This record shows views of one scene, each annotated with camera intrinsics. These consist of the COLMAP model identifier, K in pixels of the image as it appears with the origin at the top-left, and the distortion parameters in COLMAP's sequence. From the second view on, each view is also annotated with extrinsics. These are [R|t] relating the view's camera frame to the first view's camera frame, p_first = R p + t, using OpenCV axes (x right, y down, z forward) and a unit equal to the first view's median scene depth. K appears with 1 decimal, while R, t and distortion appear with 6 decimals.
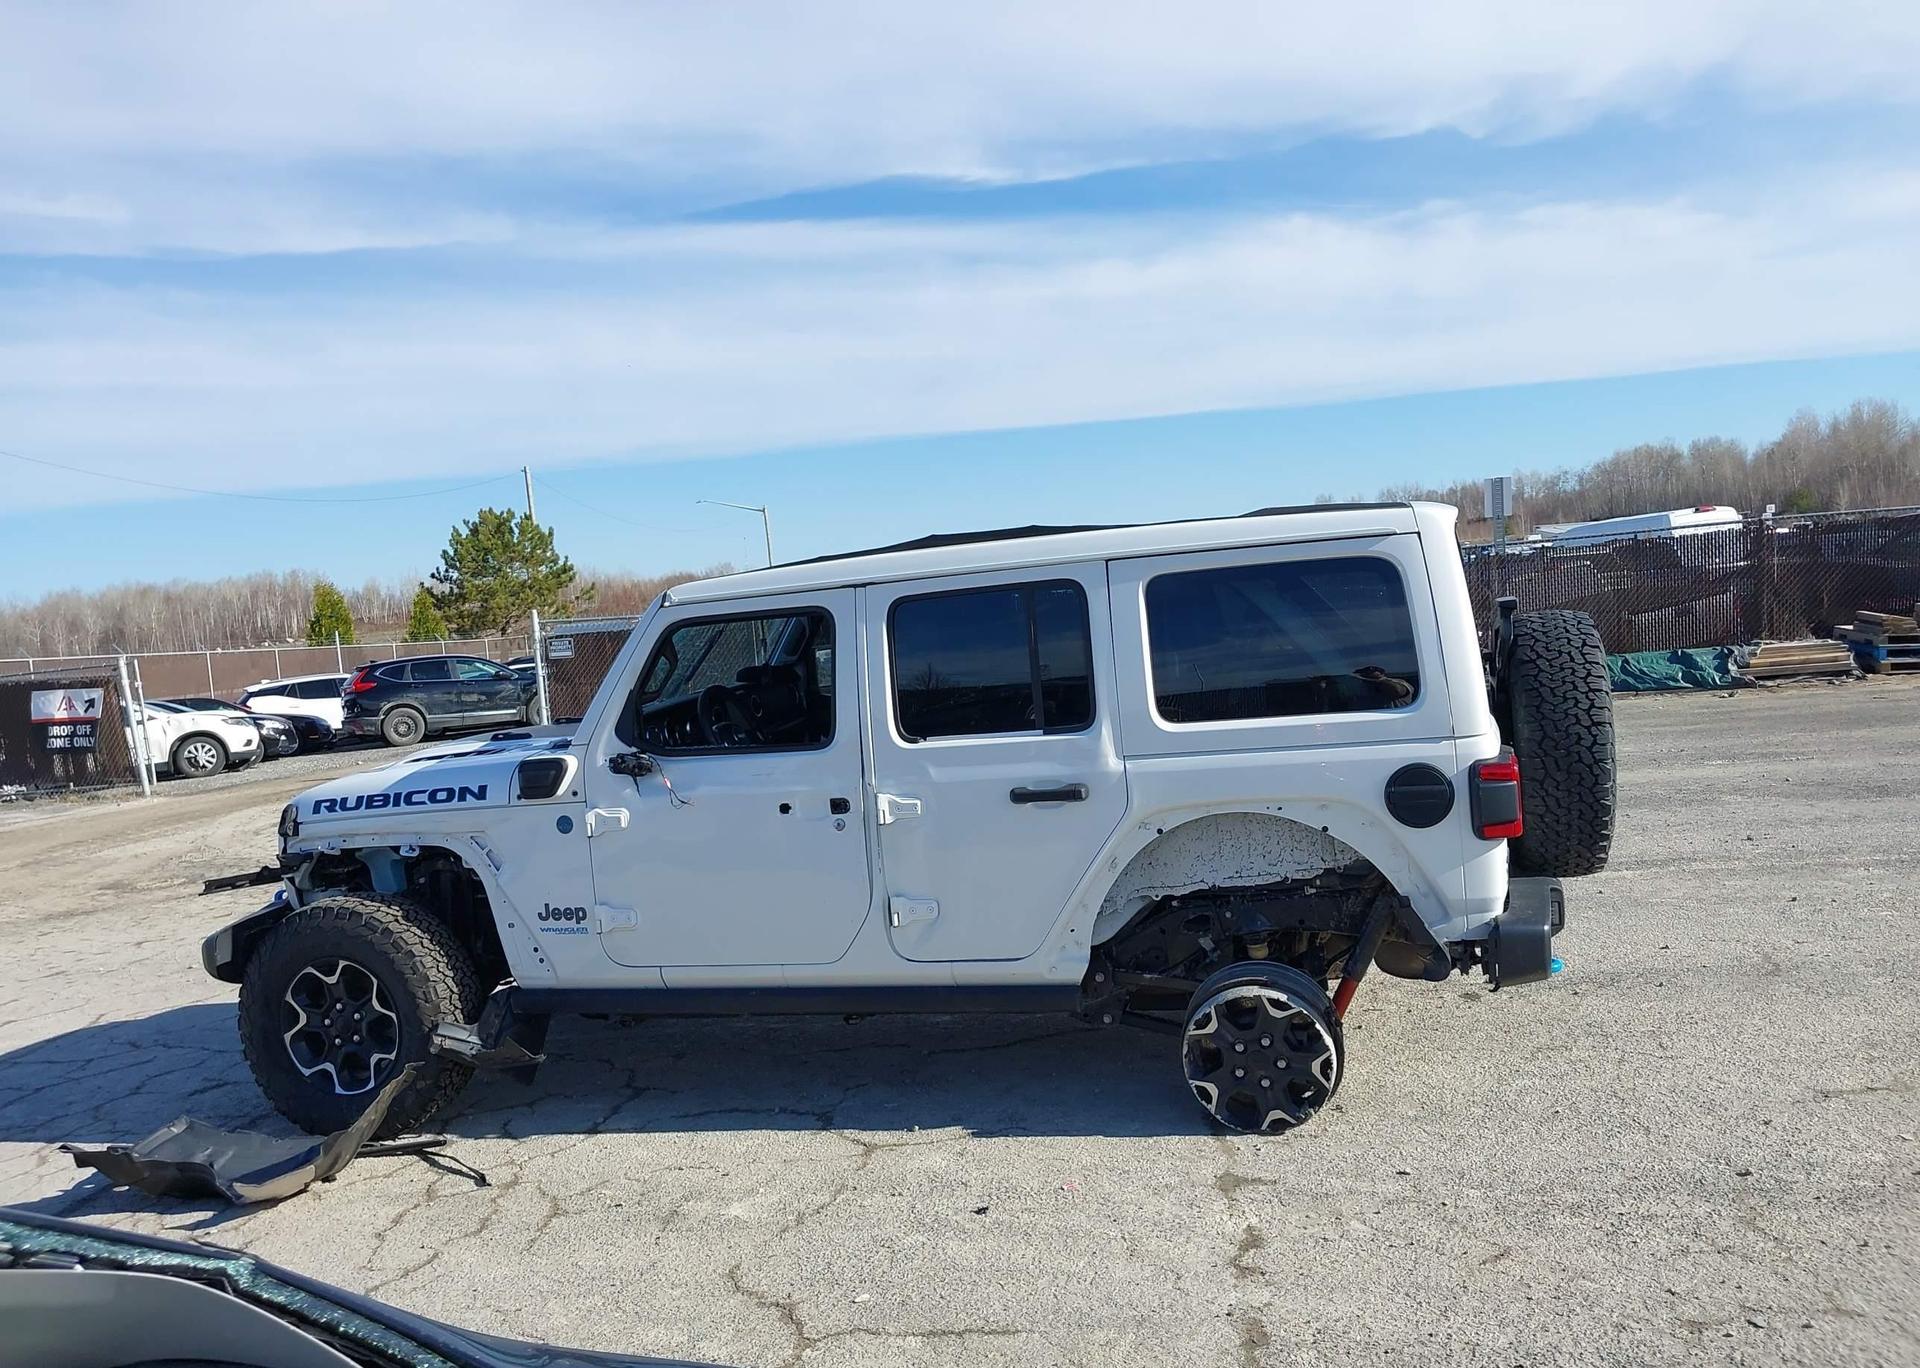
lens RADIAL K [[1561.5, 0, 966.7], [0, 1561.5, 601.4], [0, 0, 1]] dist [0.069978, -0.126520]
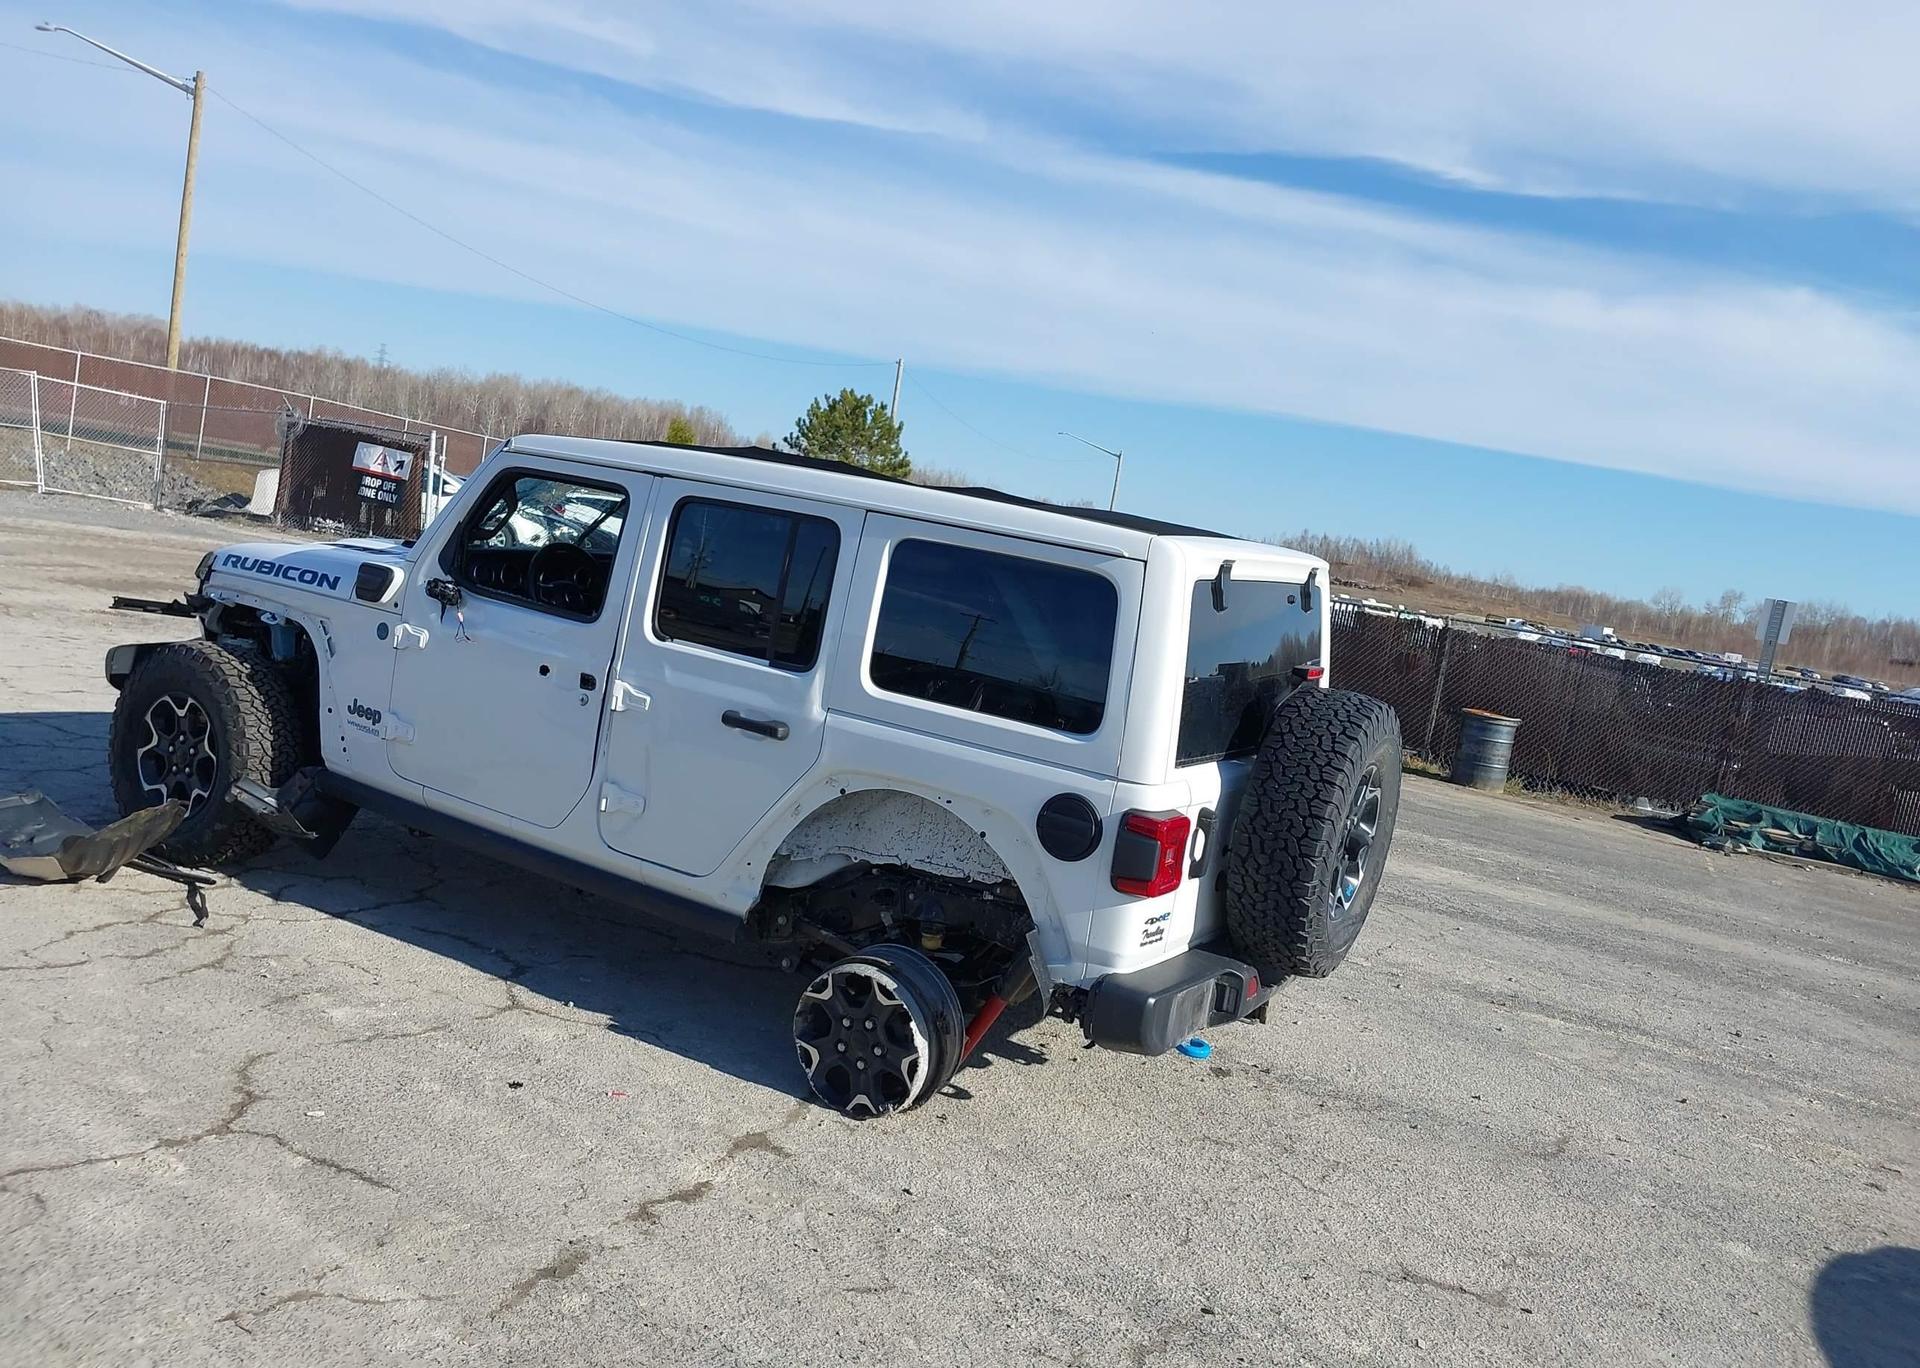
lens RADIAL K [[1554.8, 0, 965.3], [0, 1554.8, 625.1], [0, 0, 1]] dist [0.072507, -0.117343]
pose [[0.940260, 0.266985, -0.211259, 0.326161], [-0.257104, 0.963588, 0.073461, -0.038701], [0.223180, -0.014757, 0.974666, 0.061042]]
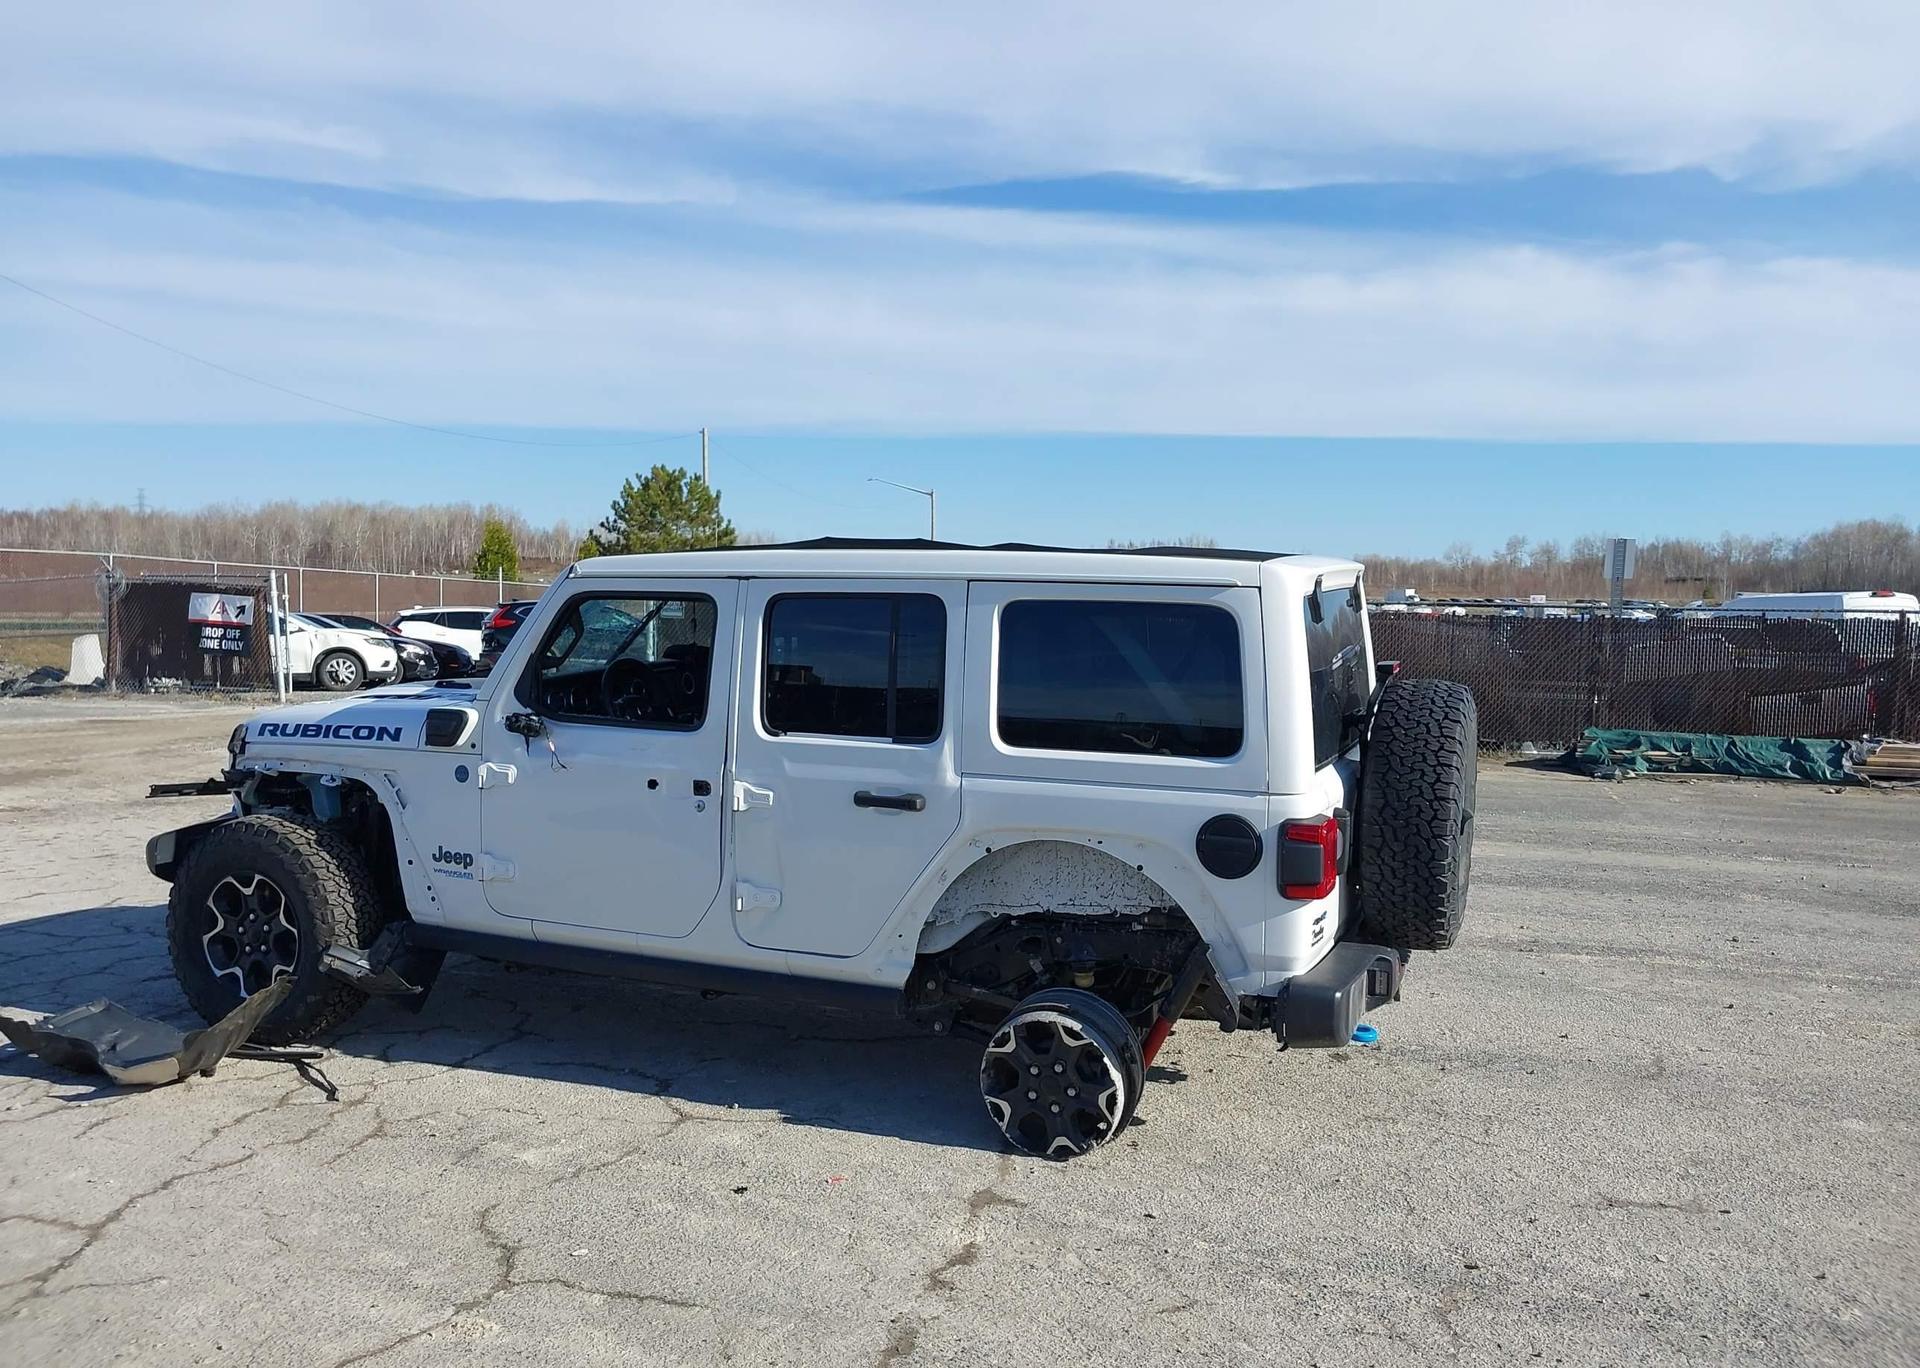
lens RADIAL K [[1554.8, 0, 965.3], [0, 1554.8, 625.1], [0, 0, 1]] dist [0.072507, -0.117343]
pose [[0.987920, 0.111541, -0.107580, 0.175711], [-0.109526, 0.993682, 0.024480, -0.019173], [0.109631, -0.012402, 0.993895, -0.005665]]
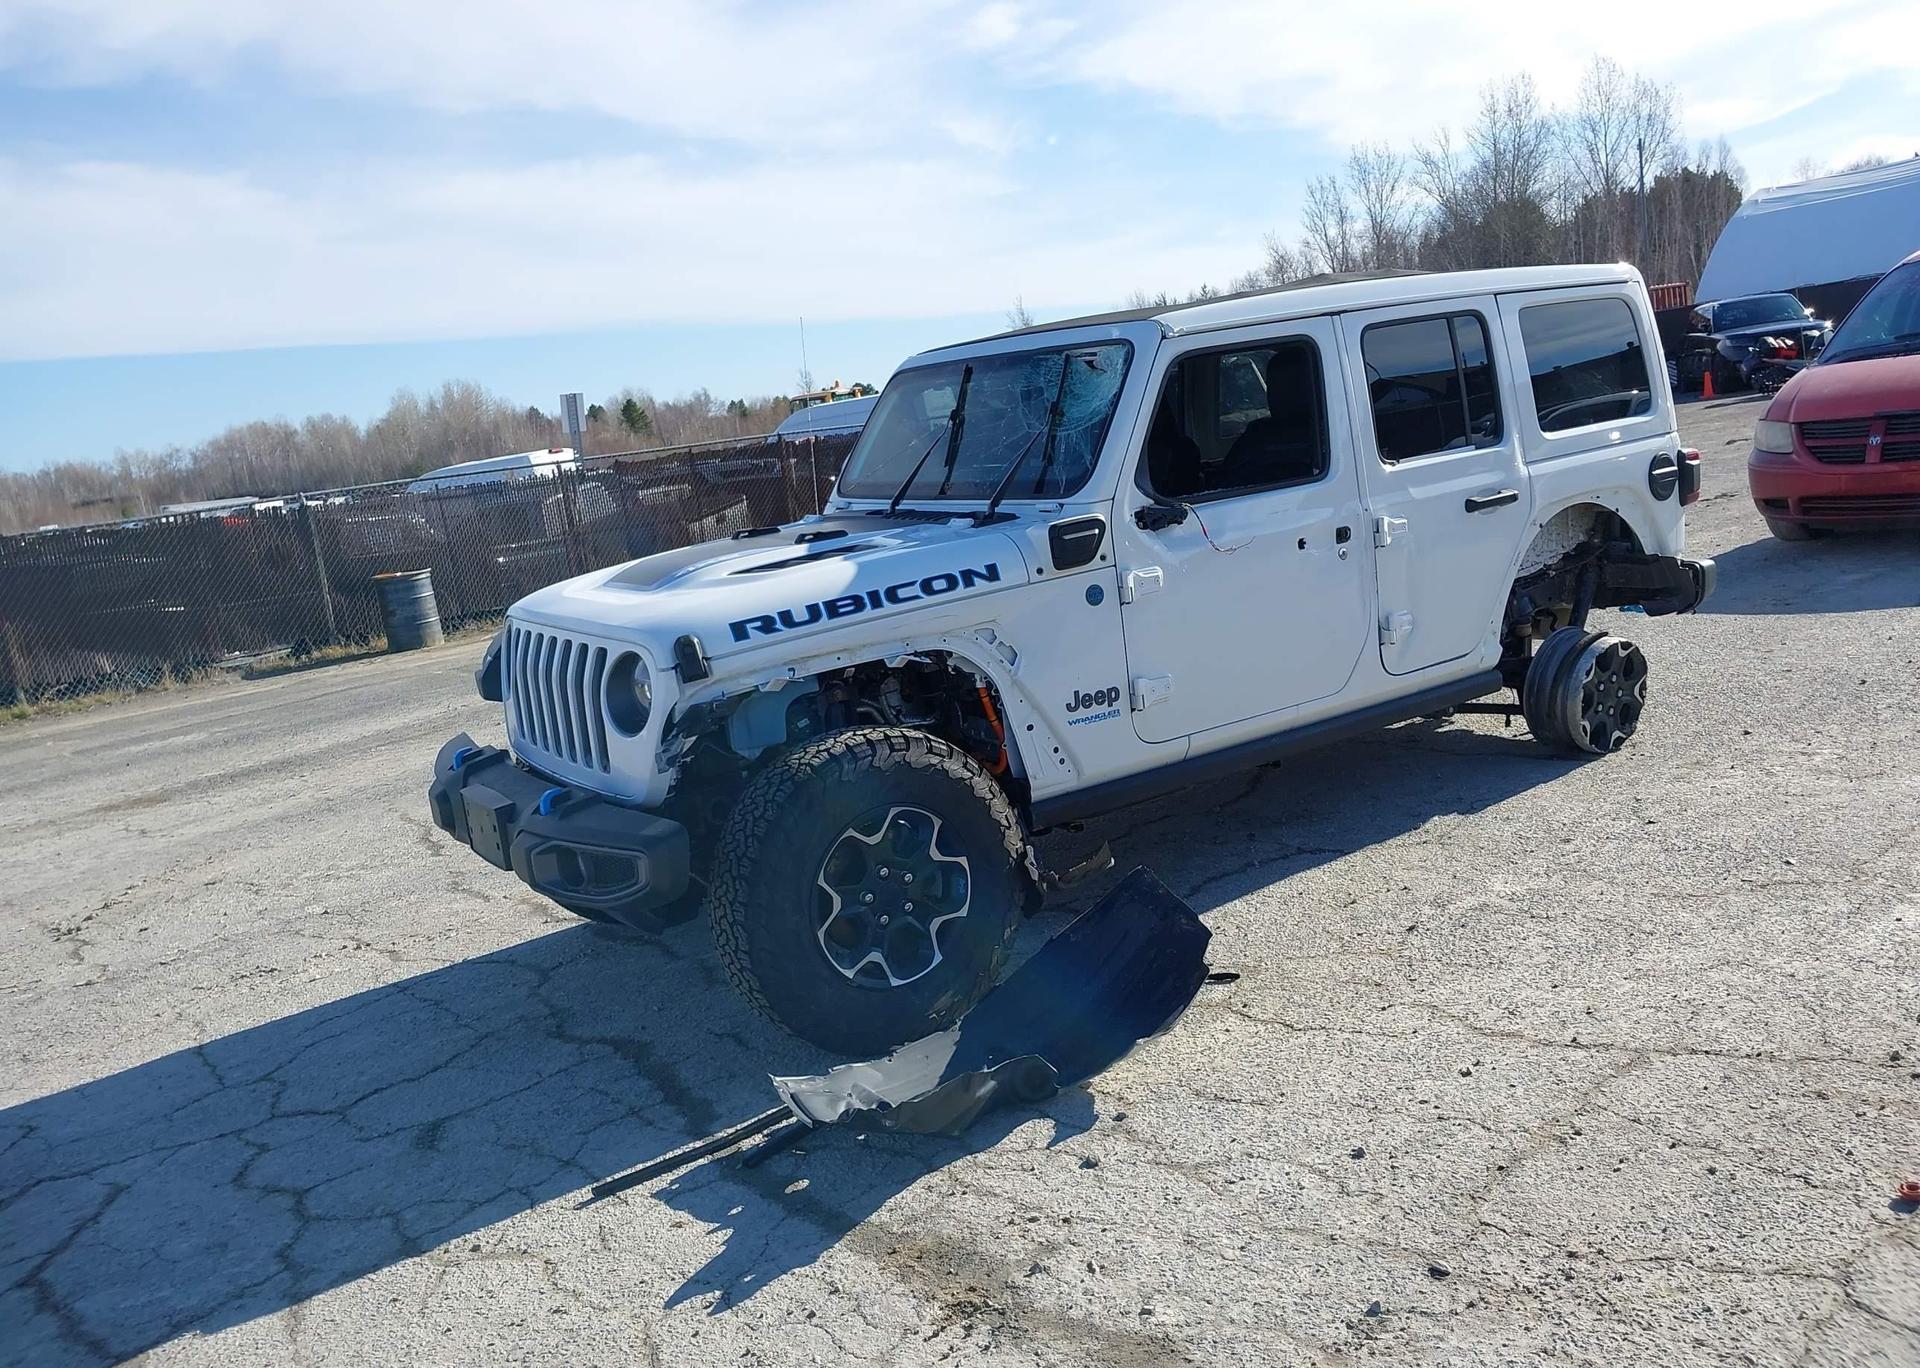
lens RADIAL K [[1562.2, 0, 956.1], [0, 1562.2, 638.4], [0, 0, 1]] dist [0.098959, -0.117894]
pose [[0.635571, -0.104245, 0.764973, -0.951378], [0.083905, 0.994300, 0.065785, 0.101369], [-0.767470, 0.022373, 0.640694, 0.498669]]
